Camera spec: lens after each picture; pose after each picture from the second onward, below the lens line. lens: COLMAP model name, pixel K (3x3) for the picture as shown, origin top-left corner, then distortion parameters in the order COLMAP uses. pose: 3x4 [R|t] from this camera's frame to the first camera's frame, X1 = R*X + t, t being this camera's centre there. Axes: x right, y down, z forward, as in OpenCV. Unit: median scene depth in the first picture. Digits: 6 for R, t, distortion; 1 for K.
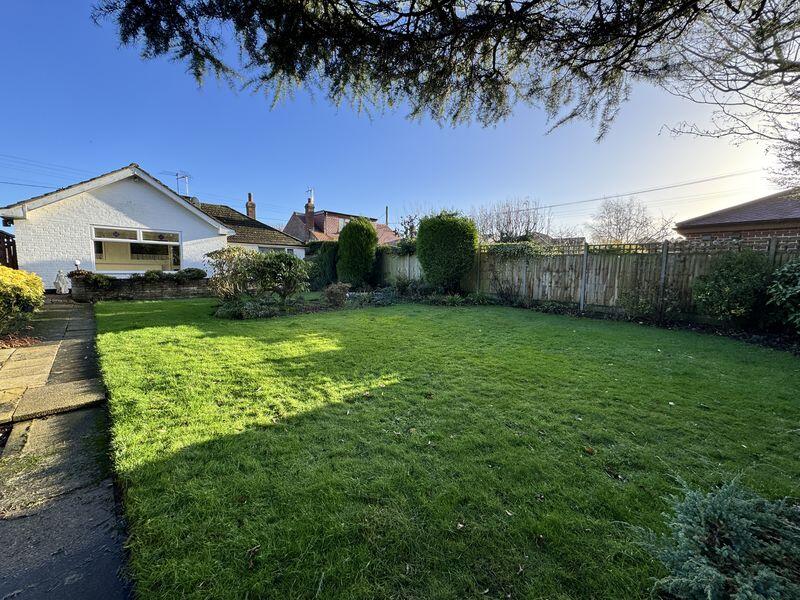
lens RADIAL K [[319.0, 0, 400.0], [0, 319.0, 300.0], [0, 0, 1]] dist [-0.005705, -0.000039]
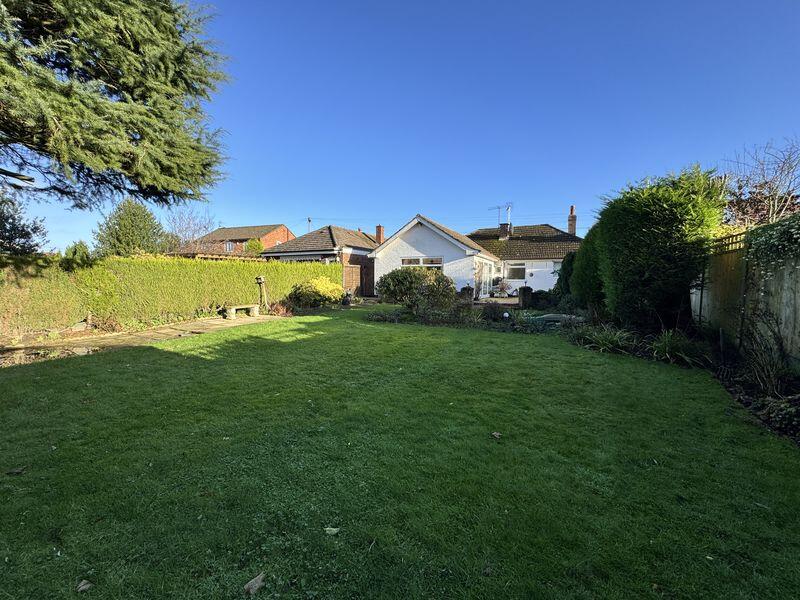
lens RADIAL K [[319.0, 0, 400.0], [0, 319.0, 300.0], [0, 0, 1]] dist [-0.005705, -0.000039]
pose [[0.306037, 0.047279, -0.950845, 0.574980], [-0.096241, 0.995186, 0.018508, -0.044780], [0.947142, 0.085846, 0.309114, 0.475100]]
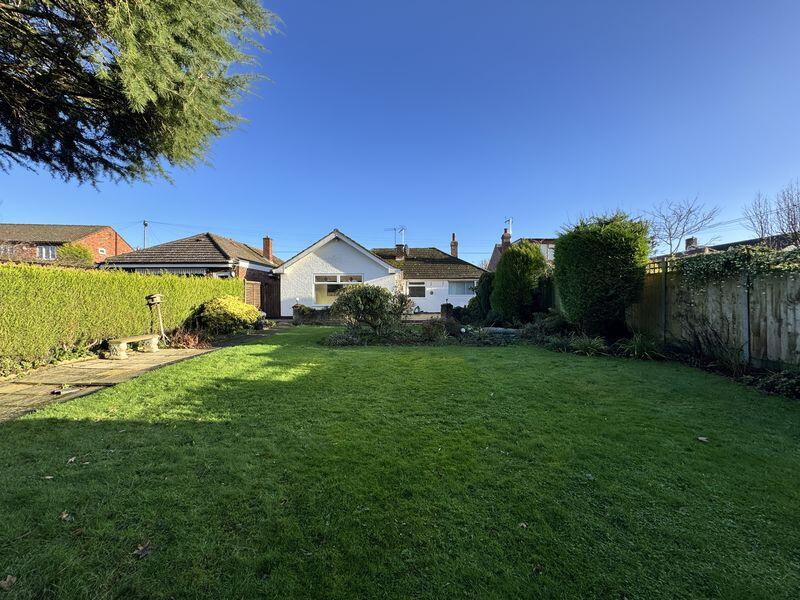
lens RADIAL K [[319.0, 0, 400.0], [0, 319.0, 300.0], [0, 0, 1]] dist [-0.005705, -0.000039]
pose [[0.698202, -0.013700, -0.715769, 0.368062], [-0.057703, 0.995487, -0.075342, -0.022821], [0.713571, 0.093906, 0.694261, 0.240609]]
